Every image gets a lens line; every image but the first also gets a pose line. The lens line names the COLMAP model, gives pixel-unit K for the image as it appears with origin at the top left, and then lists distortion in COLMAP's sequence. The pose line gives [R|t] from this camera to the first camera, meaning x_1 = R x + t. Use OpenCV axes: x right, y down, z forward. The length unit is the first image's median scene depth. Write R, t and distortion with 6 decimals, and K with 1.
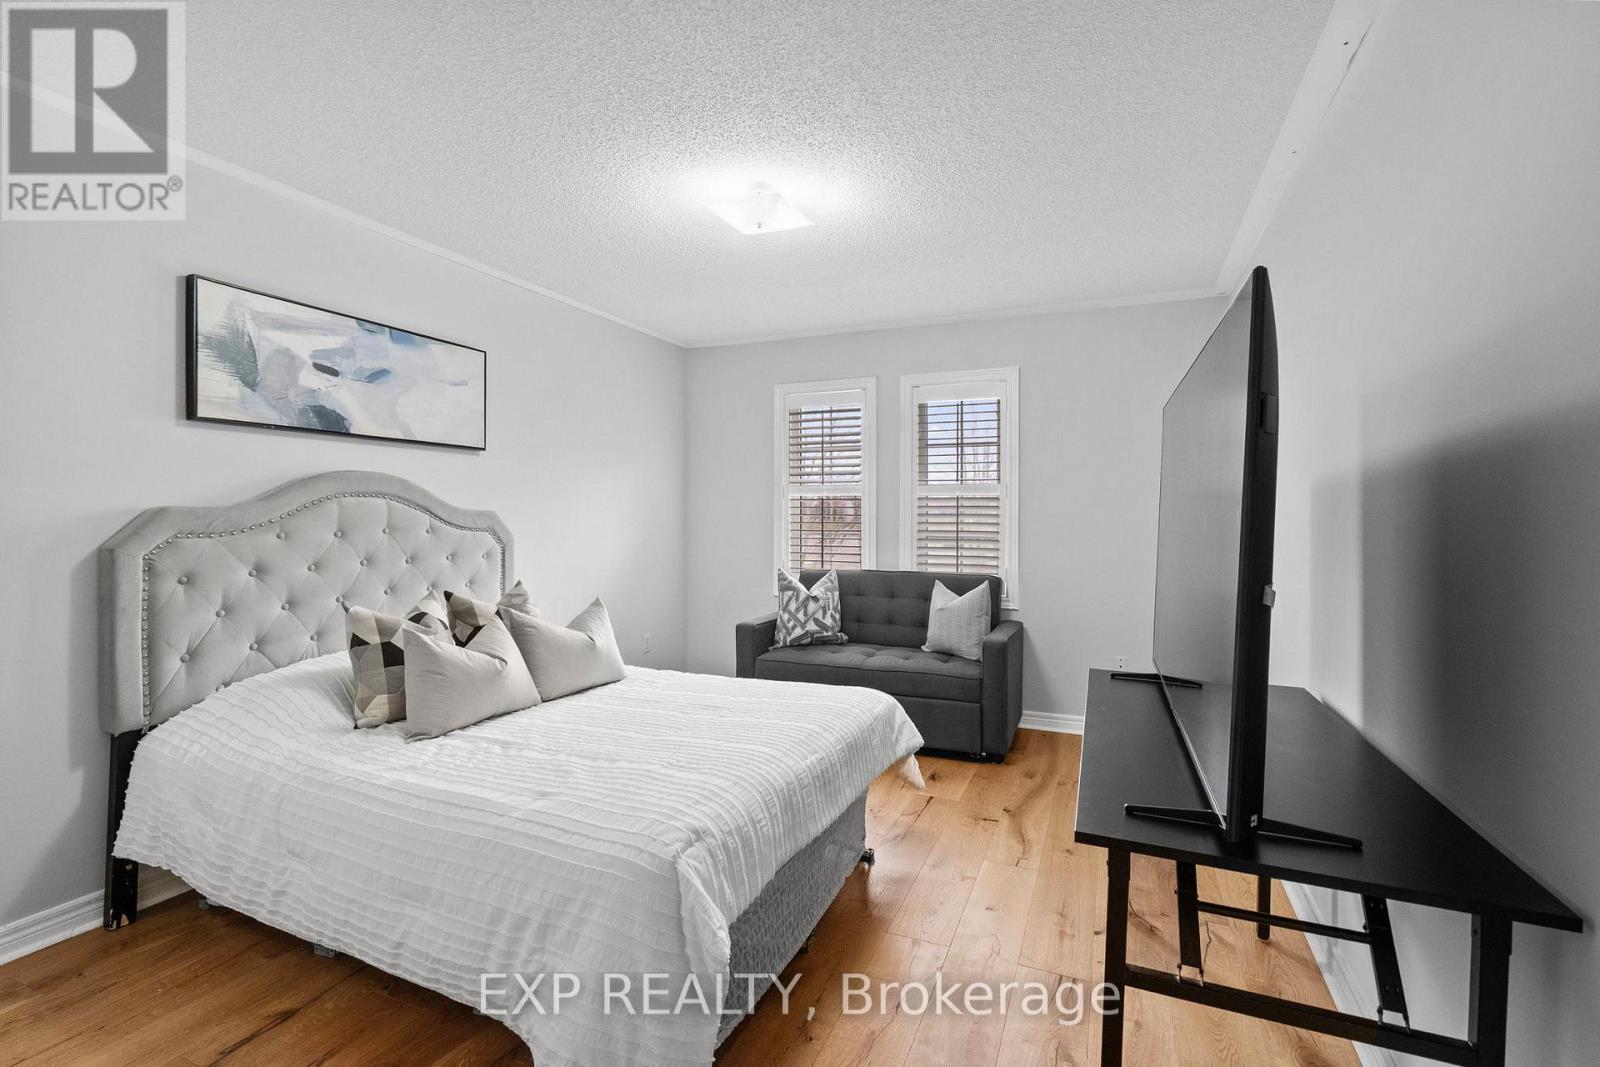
lens RADIAL K [[734.2, 0, 786.5], [0, 734.2, 529.4], [0, 0, 1]] dist [-0.001330, -0.000294]
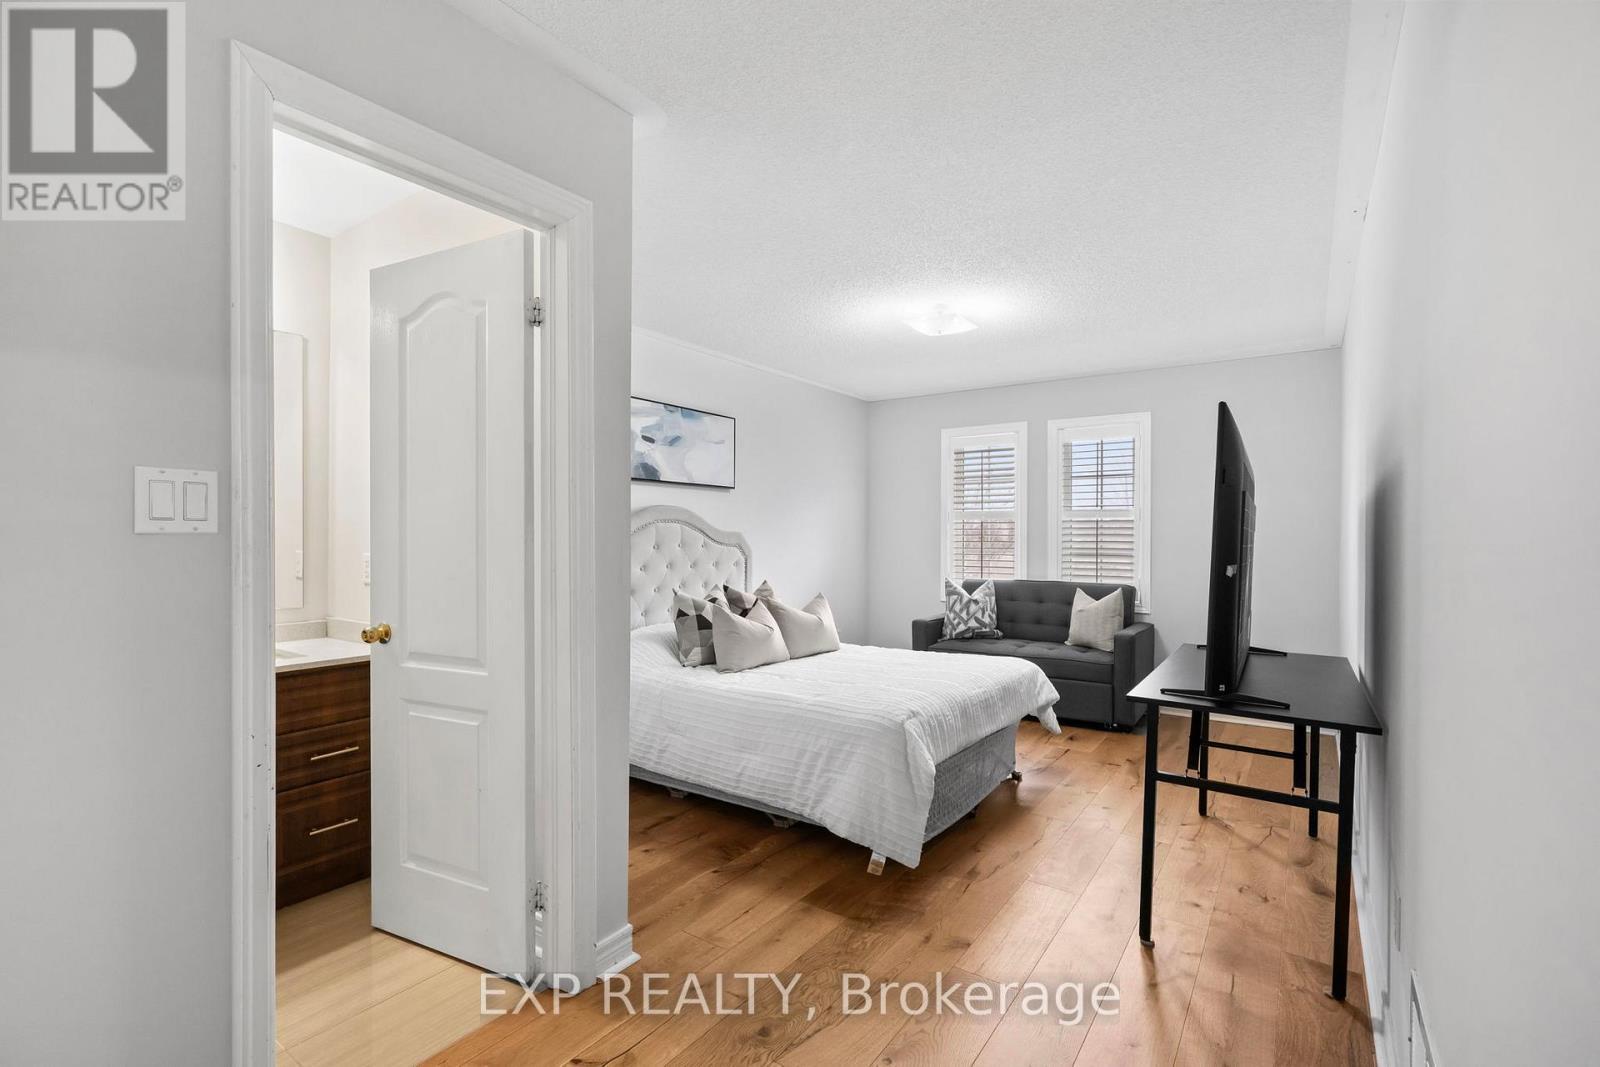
lens RADIAL K [[703.3, 0, 797.1], [0, 703.3, 555.7], [0, 0, 1]] dist [0.000412, 0.000051]
pose [[0.979878, 0.003502, -0.199567, -0.023476], [-0.002549, 0.999984, 0.005036, 0.011866], [0.199581, -0.004426, 0.979871, -0.272704]]
